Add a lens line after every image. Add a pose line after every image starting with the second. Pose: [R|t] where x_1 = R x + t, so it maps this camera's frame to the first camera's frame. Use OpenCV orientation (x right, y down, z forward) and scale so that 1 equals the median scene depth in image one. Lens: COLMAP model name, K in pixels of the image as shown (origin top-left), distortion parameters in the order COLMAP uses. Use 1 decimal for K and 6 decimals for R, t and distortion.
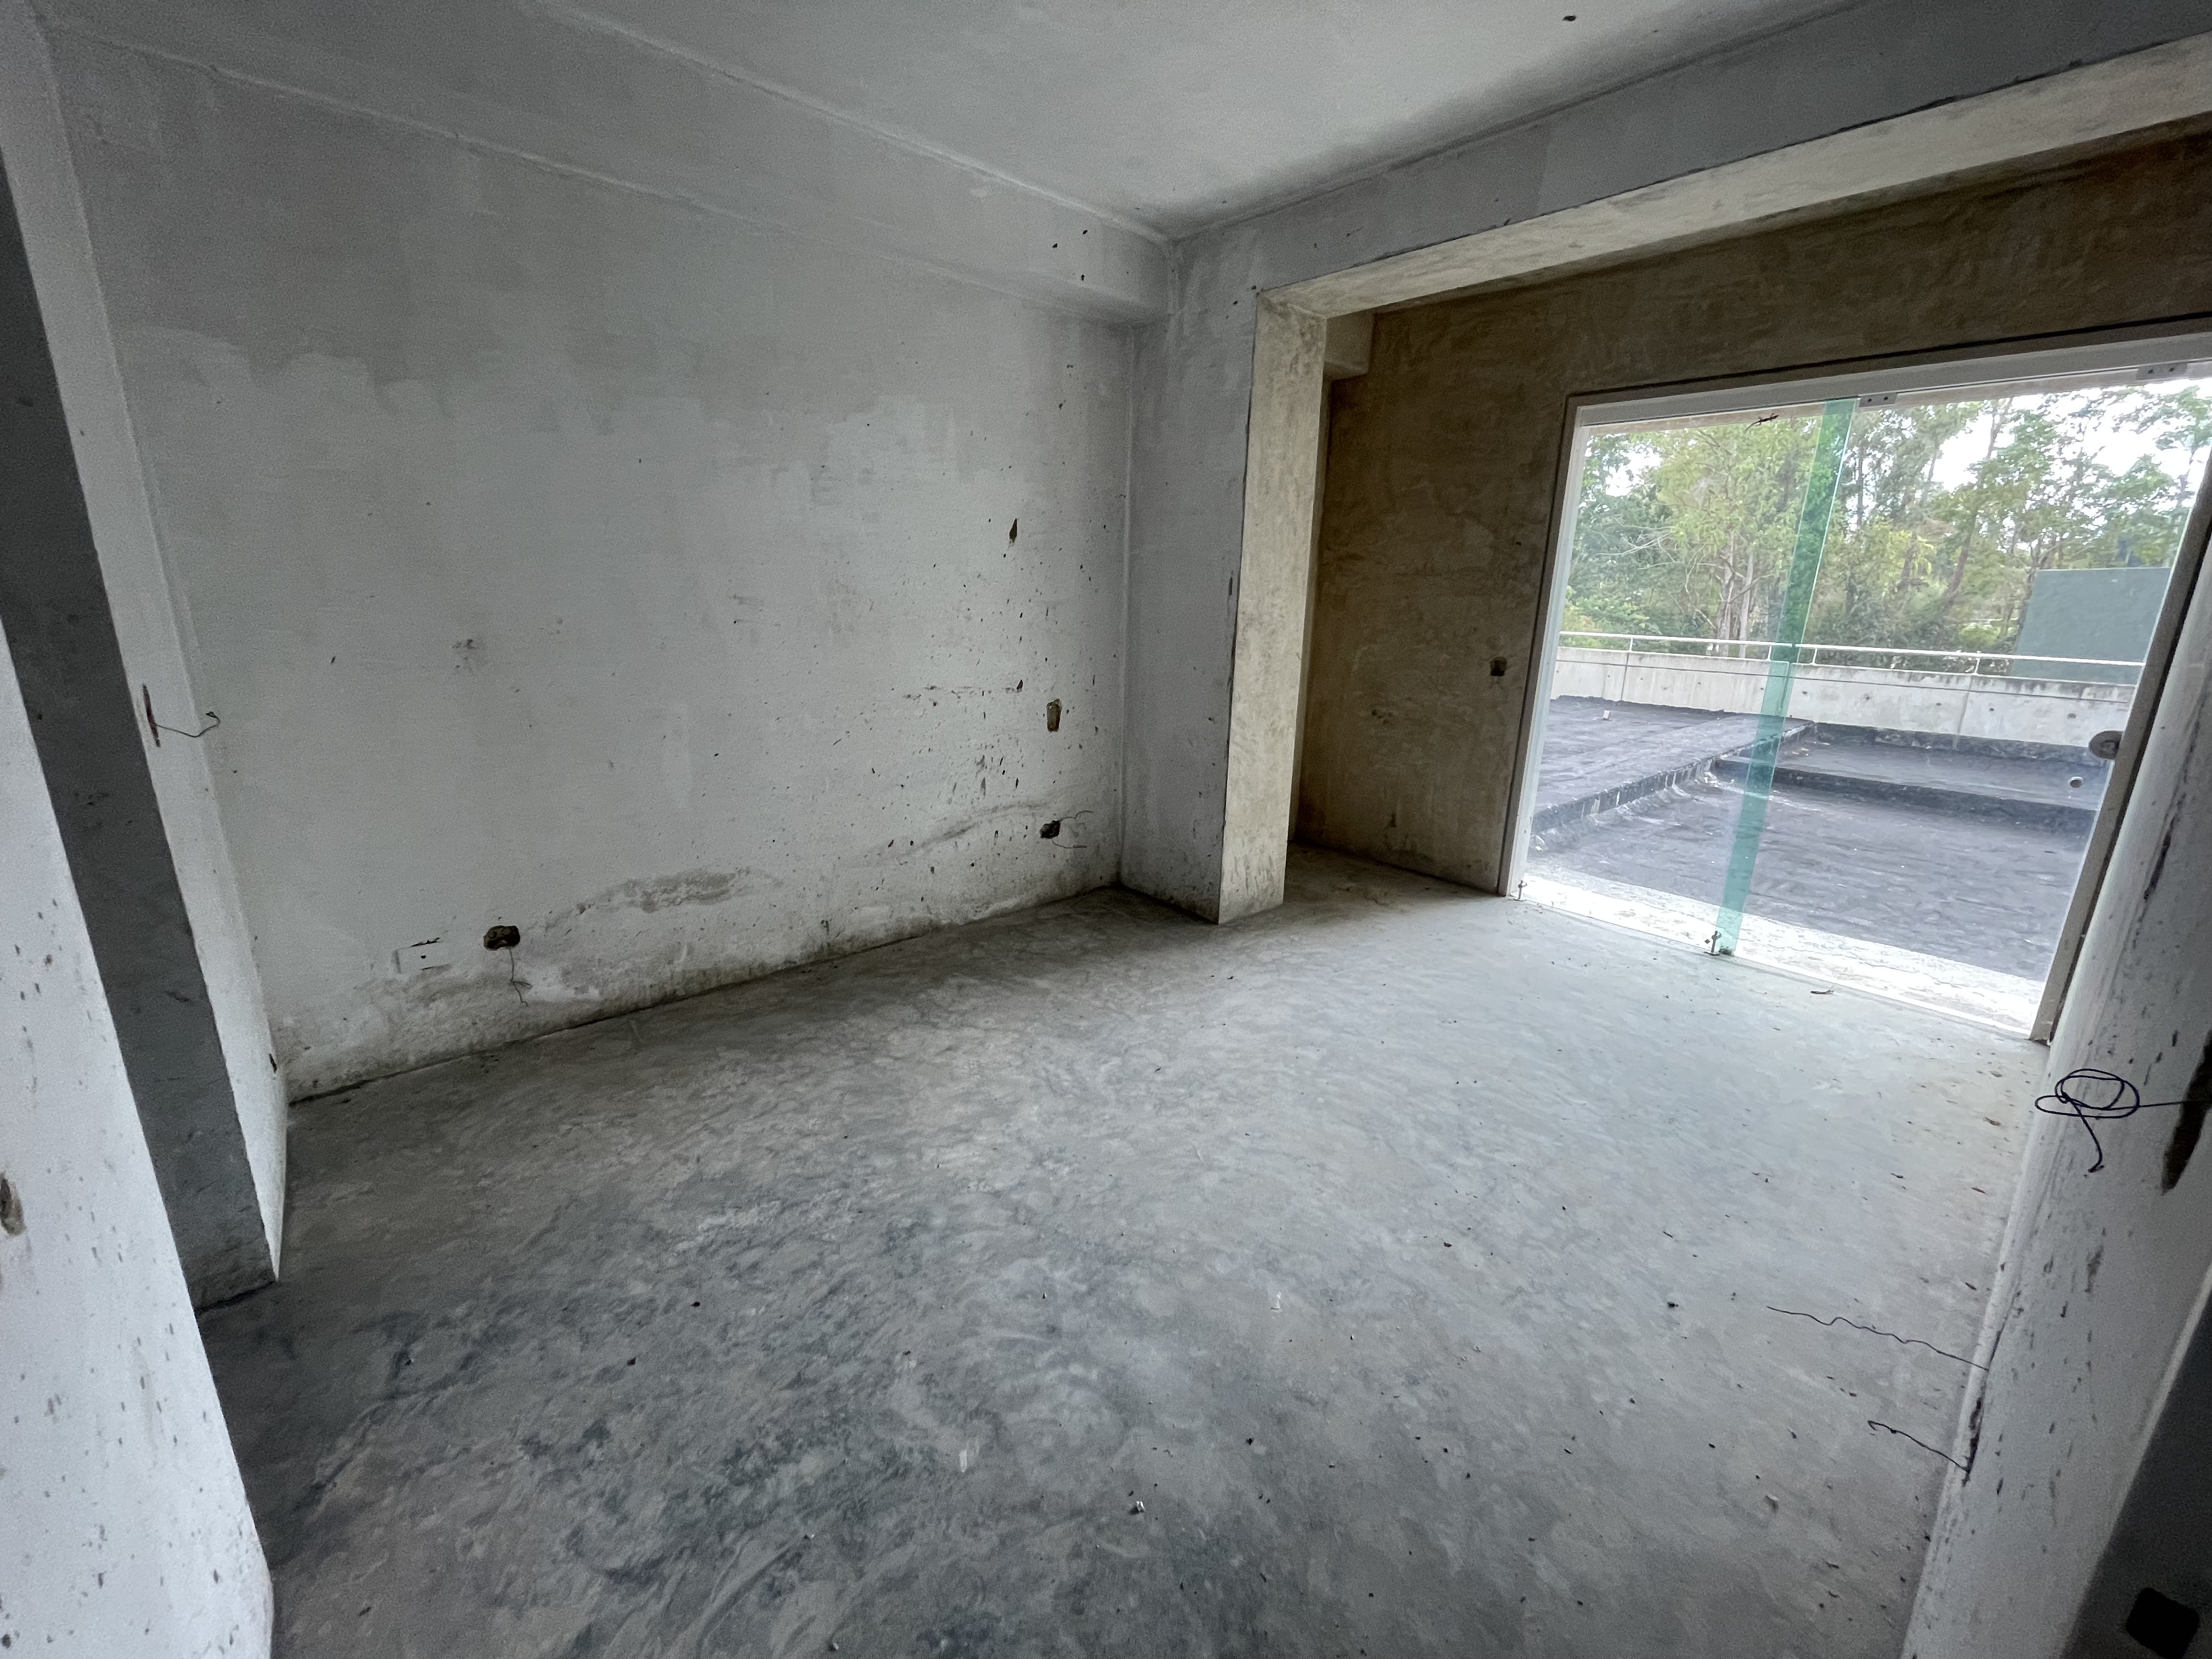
lens RADIAL K [[892.9, 0, 1106.7], [0, 892.9, 827.8], [0, 0, 1]] dist [-0.002723, -0.000112]
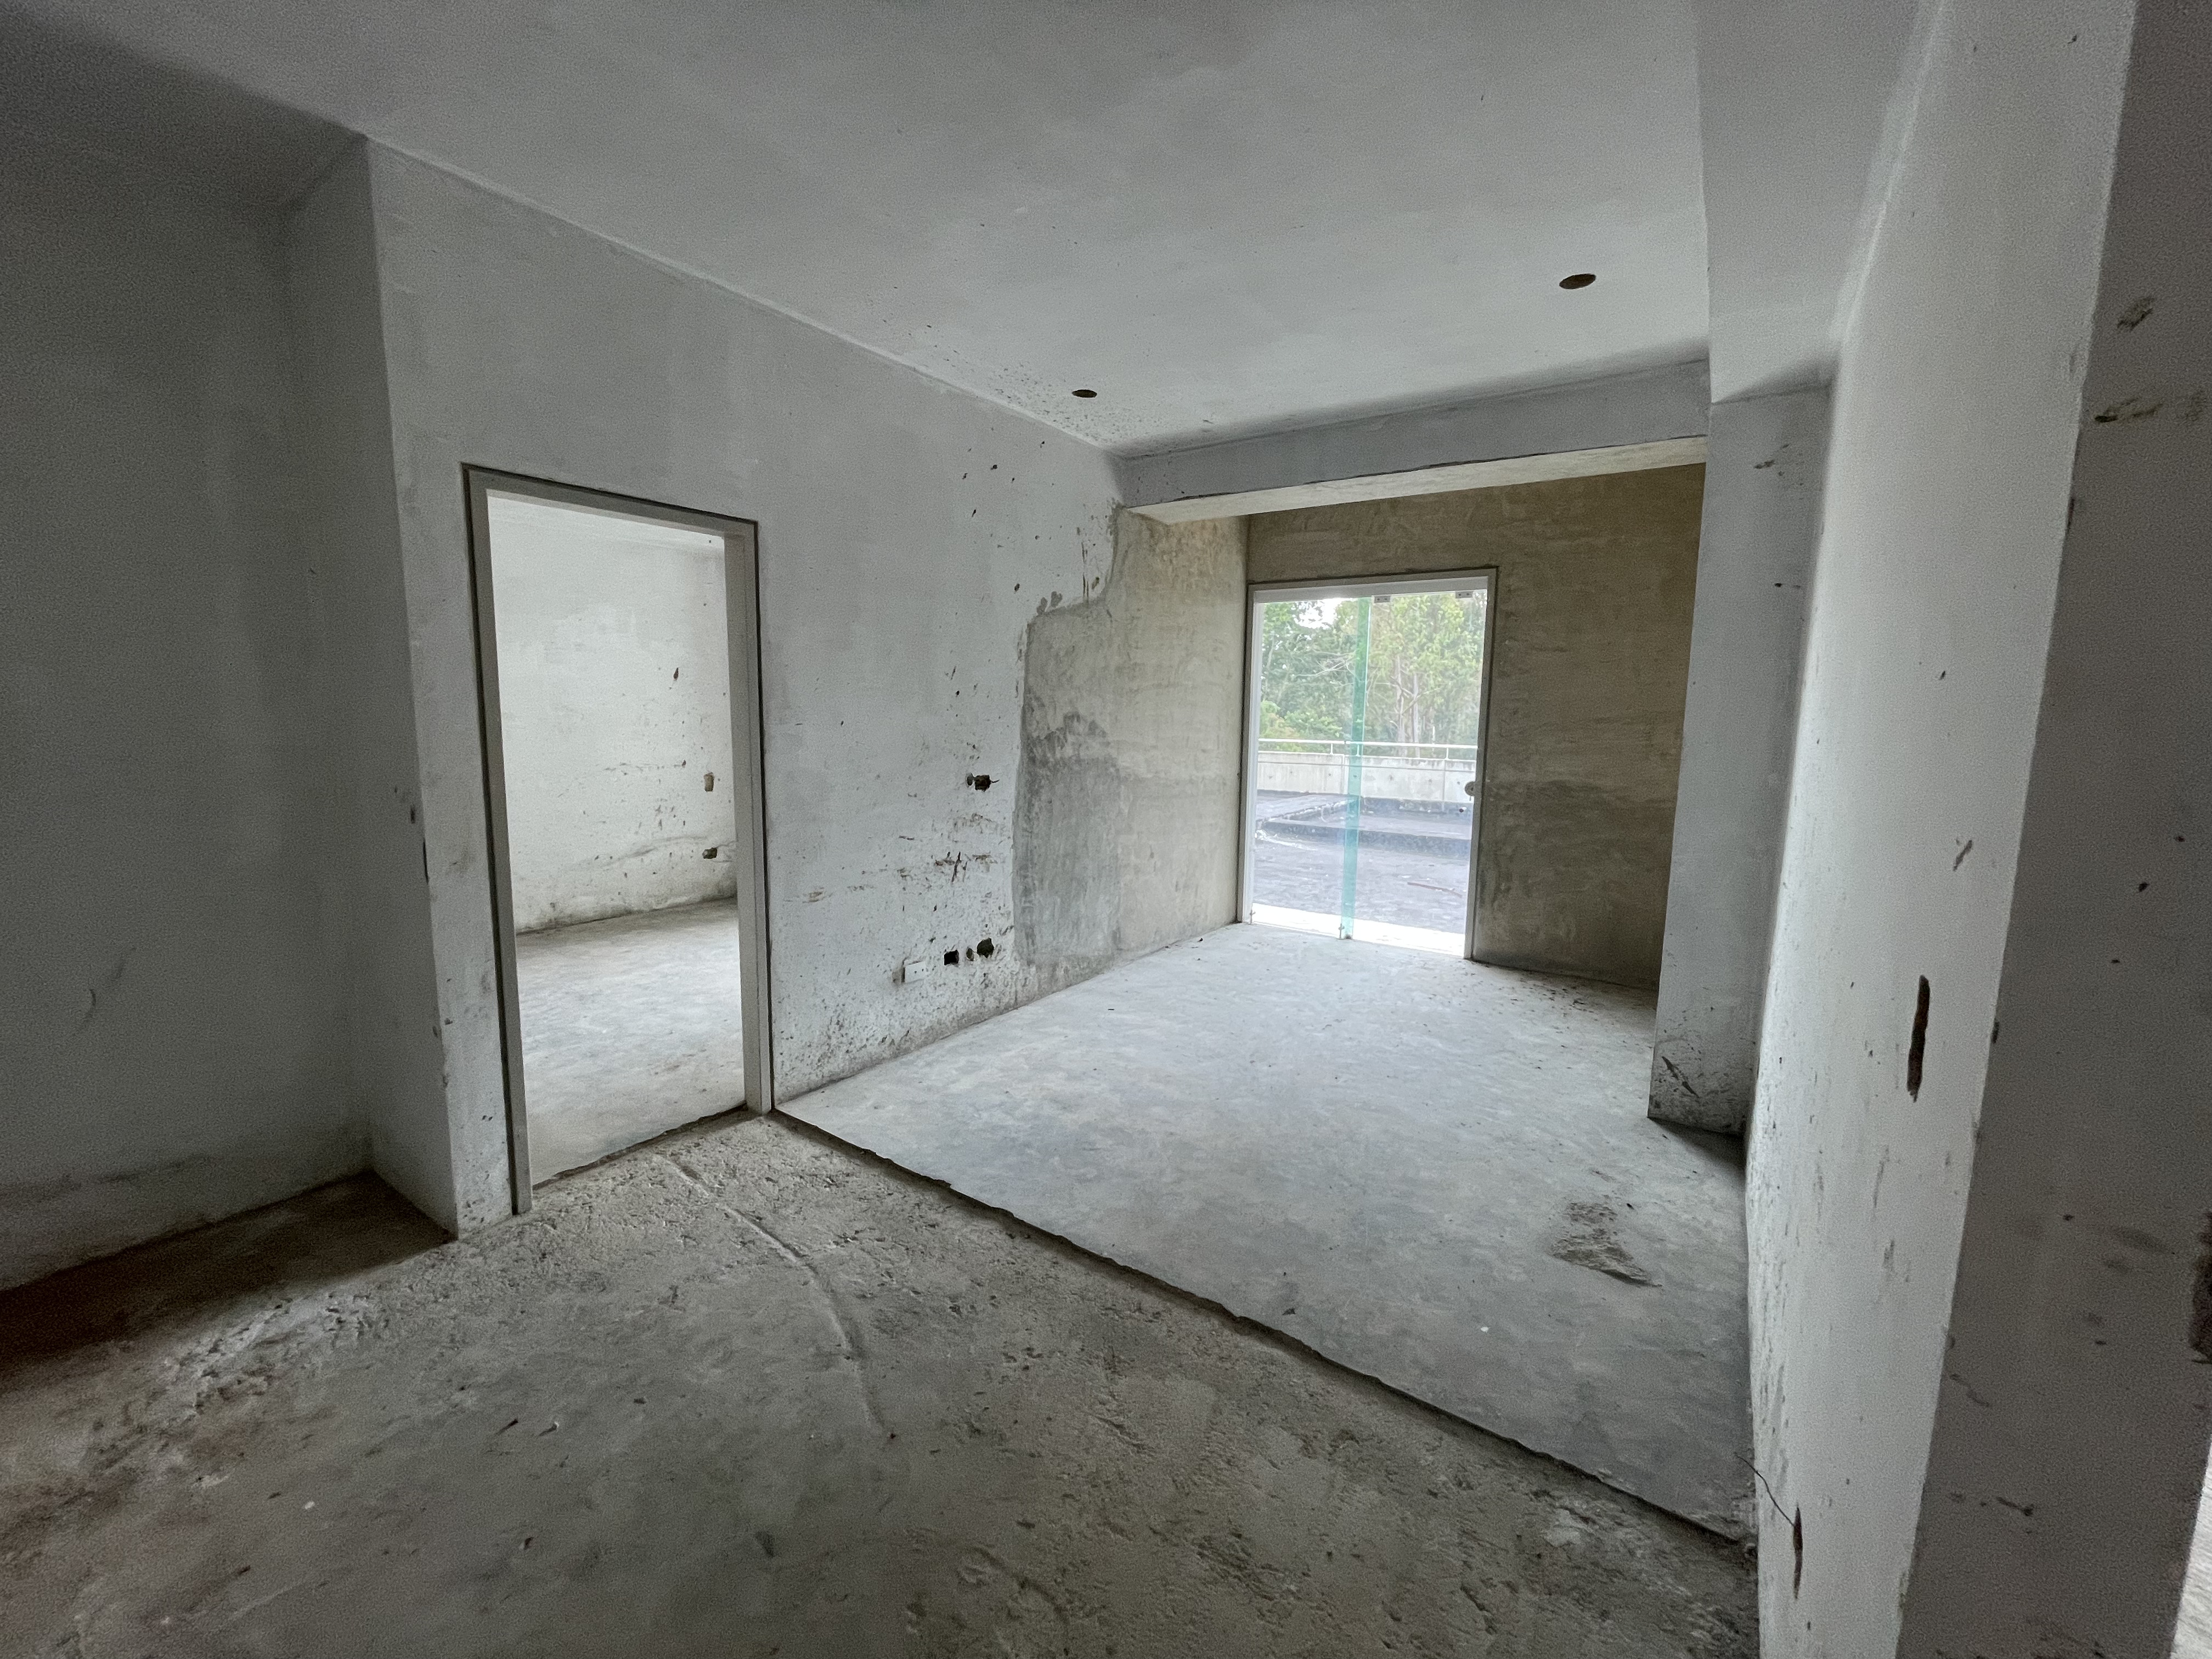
lens RADIAL K [[892.9, 0, 1102.7], [0, 892.9, 822.2], [0, 0, 1]] dist [-0.002723, -0.000112]
pose [[0.970883, -0.039036, 0.236353, 0.250859], [0.070000, 0.989802, -0.124068, 0.199976], [-0.229100, 0.137000, 0.963714, -0.732737]]
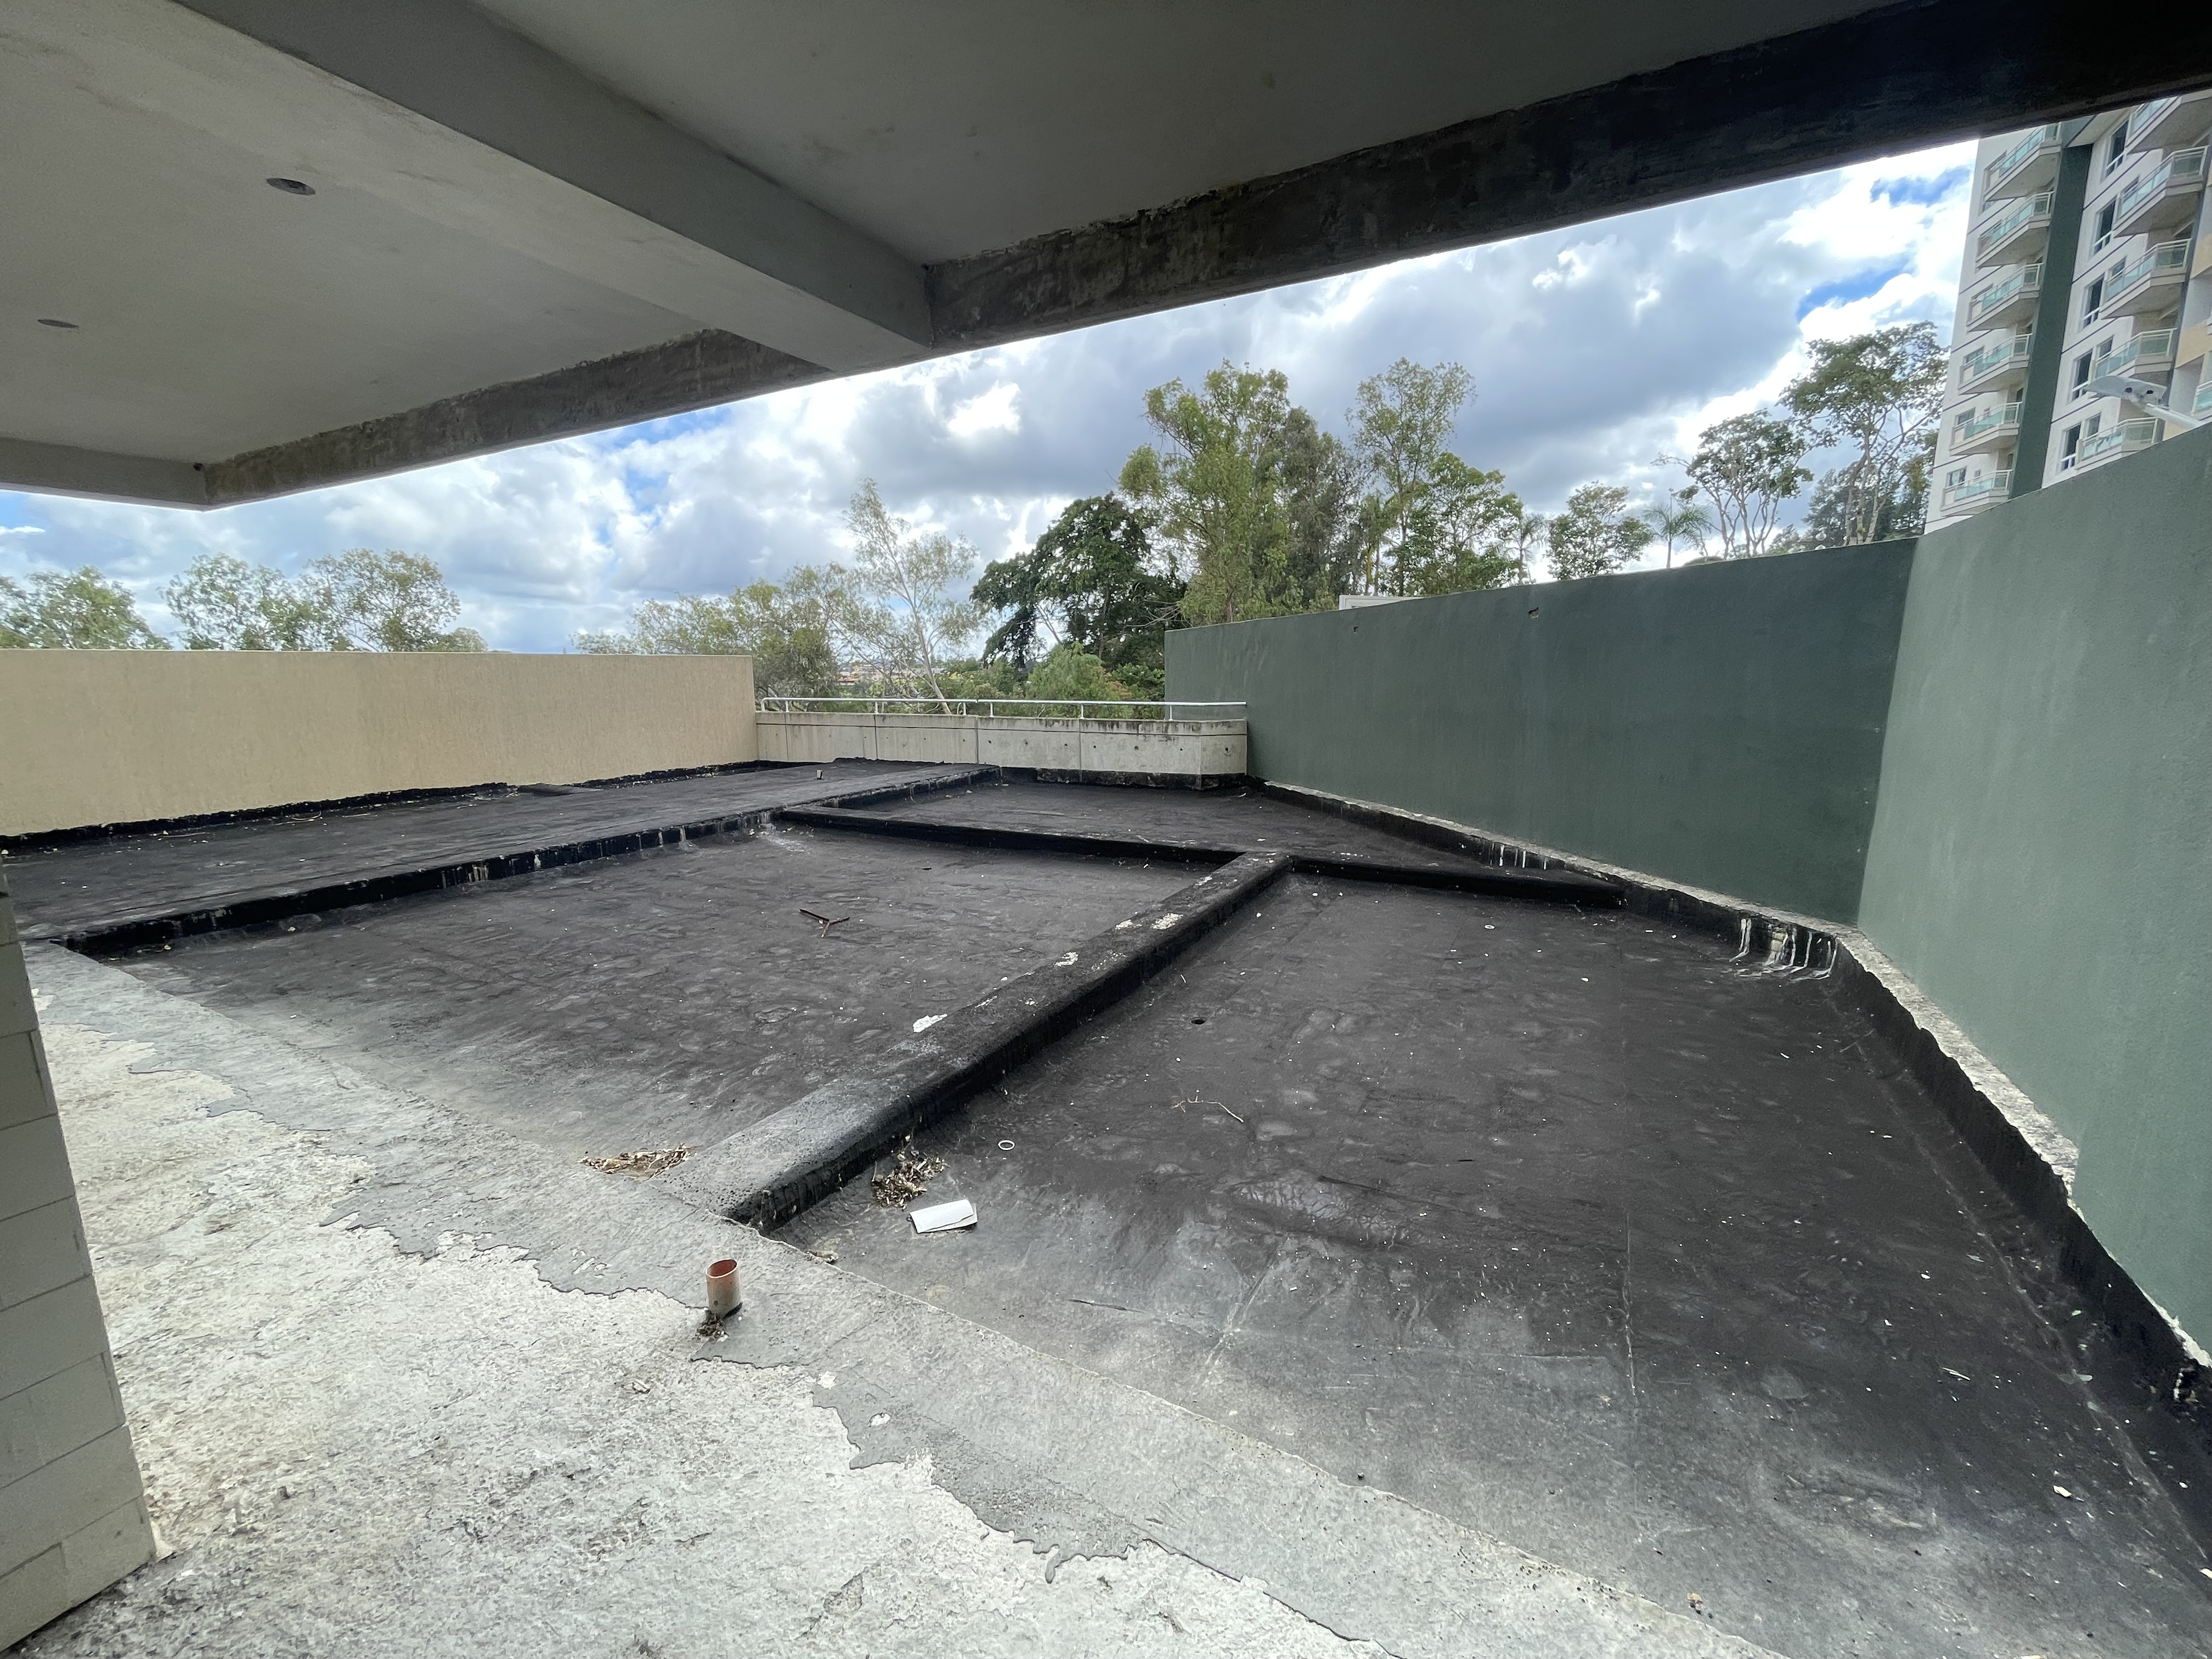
lens RADIAL K [[892.9, 0, 1107.6], [0, 892.9, 835.8], [0, 0, 1]] dist [-0.002723, -0.000112]
pose [[0.935147, -0.100045, 0.339841, 1.701977], [0.125090, 0.990753, -0.052547, 0.142205], [-0.331441, 0.091650, 0.939014, -0.319530]]
